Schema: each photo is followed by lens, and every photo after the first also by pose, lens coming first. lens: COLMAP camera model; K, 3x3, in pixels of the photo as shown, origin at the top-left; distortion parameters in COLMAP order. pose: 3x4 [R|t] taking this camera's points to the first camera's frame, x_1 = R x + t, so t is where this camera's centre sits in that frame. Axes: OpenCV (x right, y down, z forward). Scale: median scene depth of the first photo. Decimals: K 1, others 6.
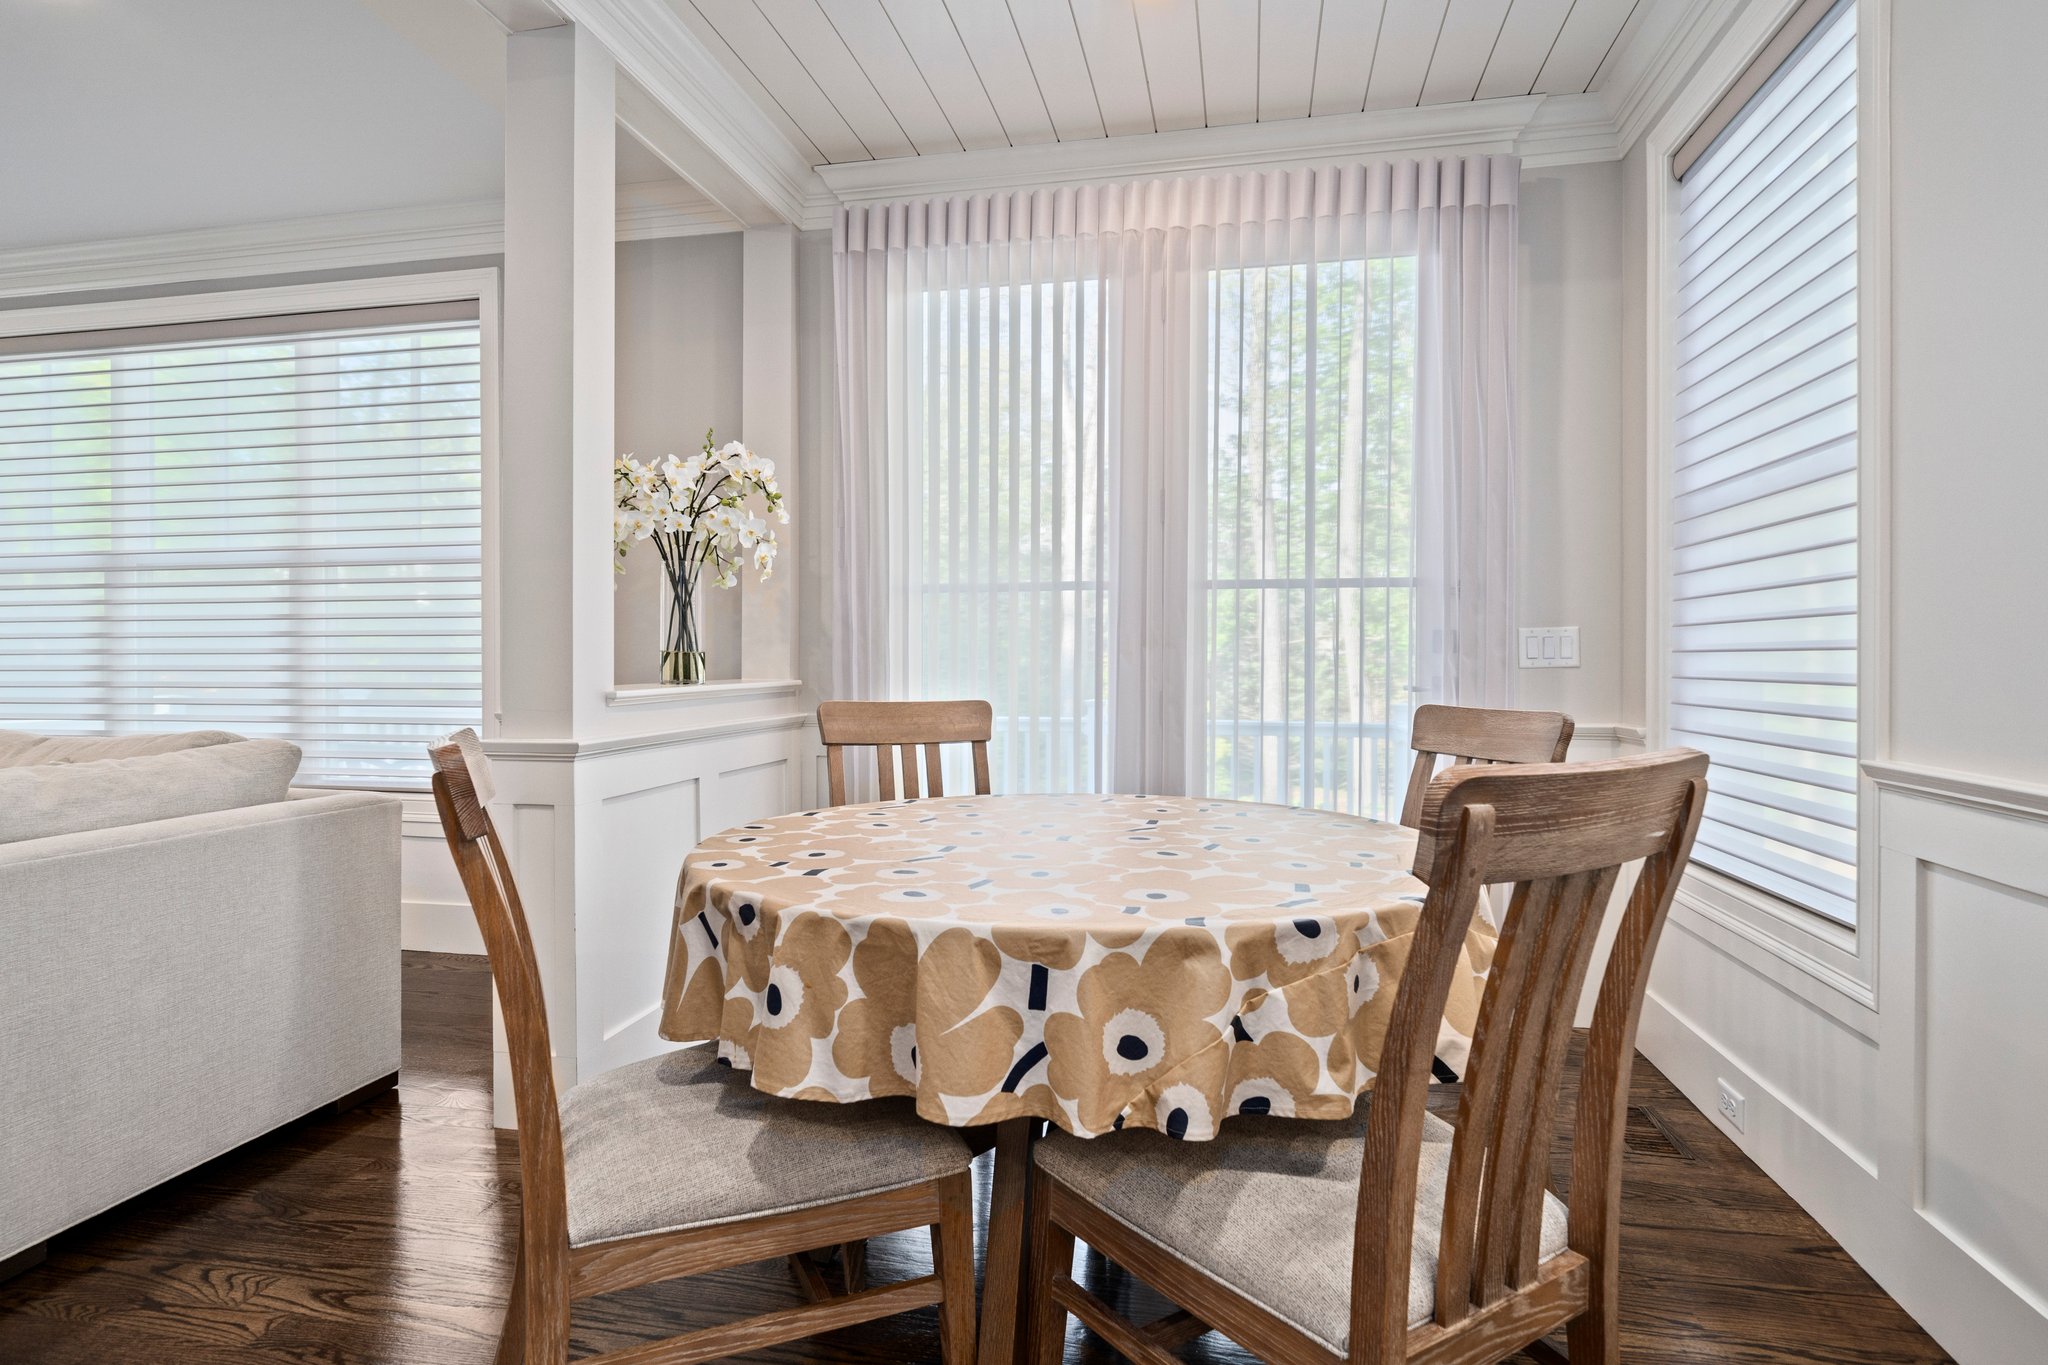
lens RADIAL K [[1041.3, 0, 1037.8], [0, 1041.3, 668.2], [0, 0, 1]] dist [-0.002565, -0.000429]
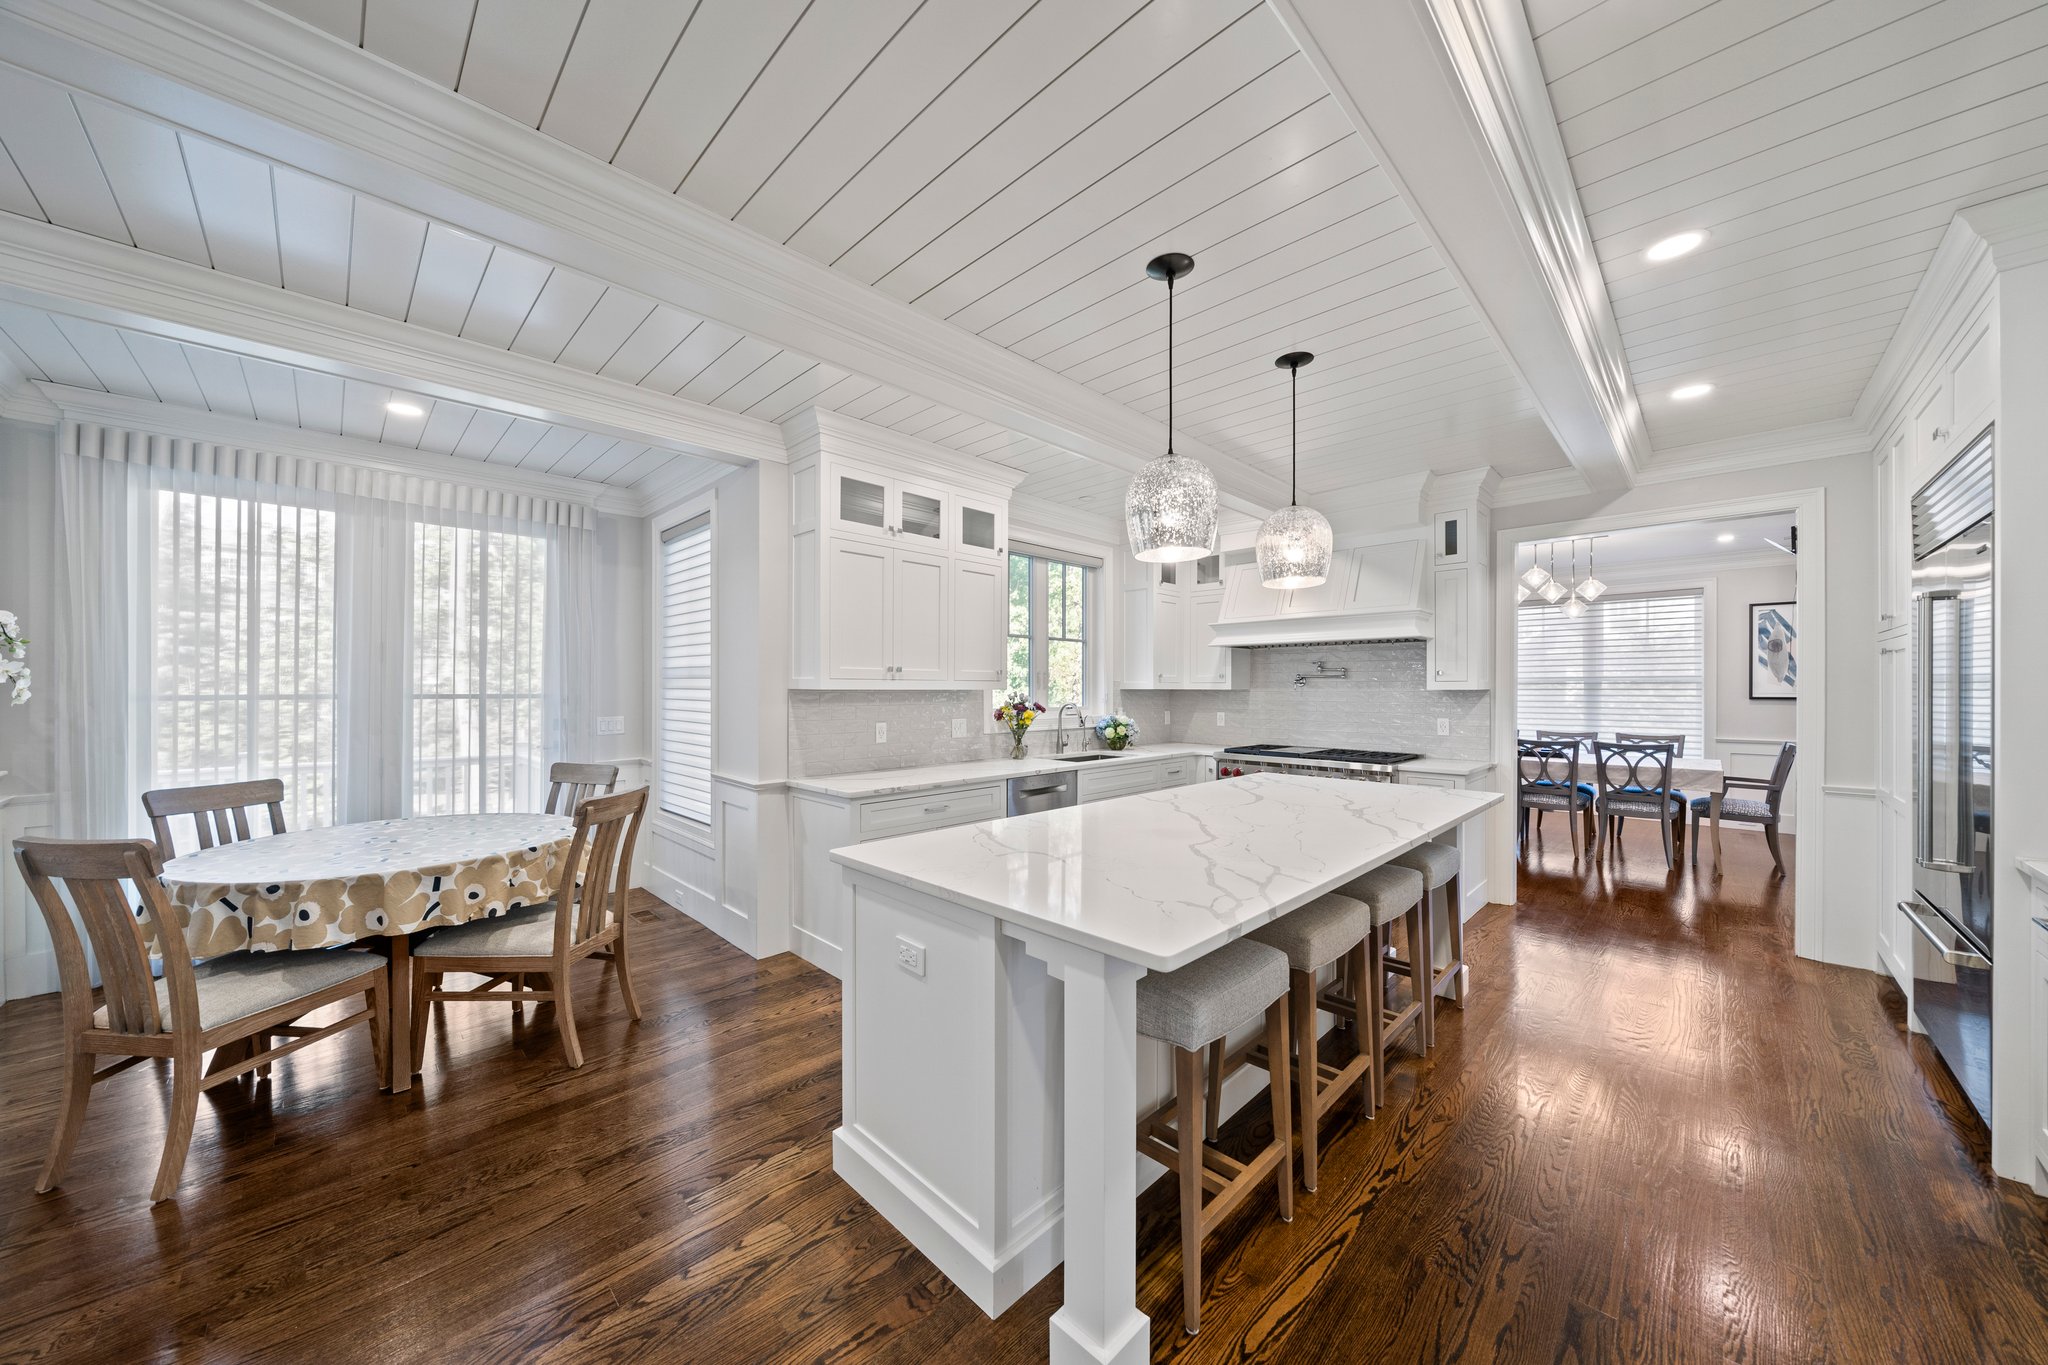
lens RADIAL K [[707.3, 0, 1019.2], [0, 707.3, 686.2], [0, 0, 1]] dist [-0.000795, -0.000287]
pose [[0.561300, 0.000057, 0.827612, -0.744698], [0.002843, 0.999994, -0.001998, -0.265898], [-0.827607, 0.003474, 0.561297, -1.573136]]
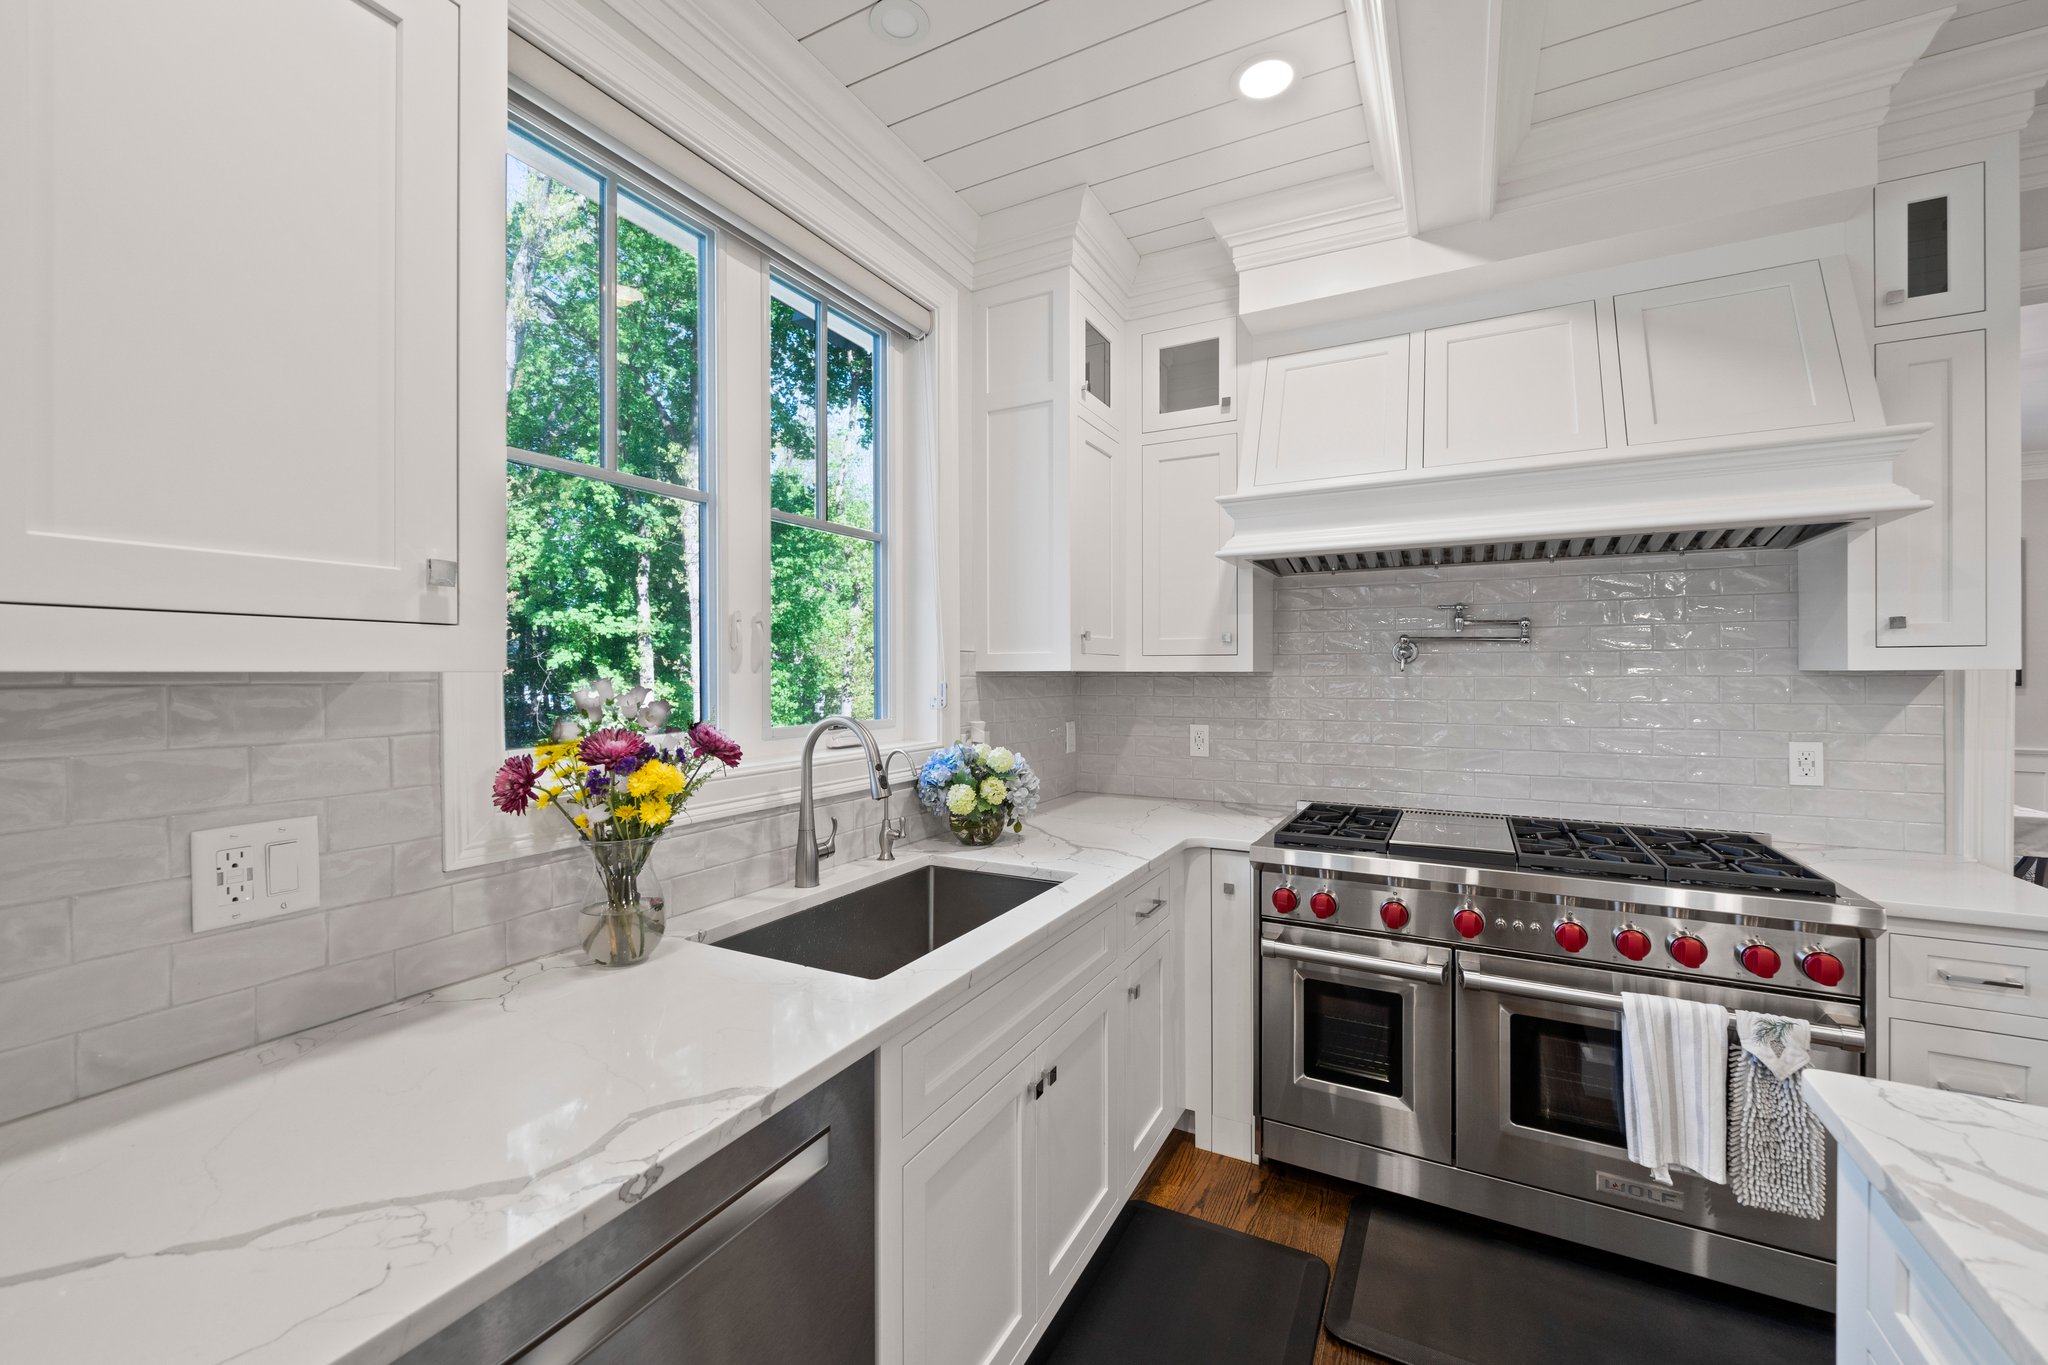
lens RADIAL K [[809.7, 0, 1023.7], [0, 809.7, 676.0], [0, 0, 1]] dist [-0.009301, -0.000051]
pose [[0.300559, -0.006922, 0.953738, 1.717069], [0.006426, 0.999966, 0.005232, -0.251911], [-0.953741, 0.004556, 0.300594, -0.156256]]
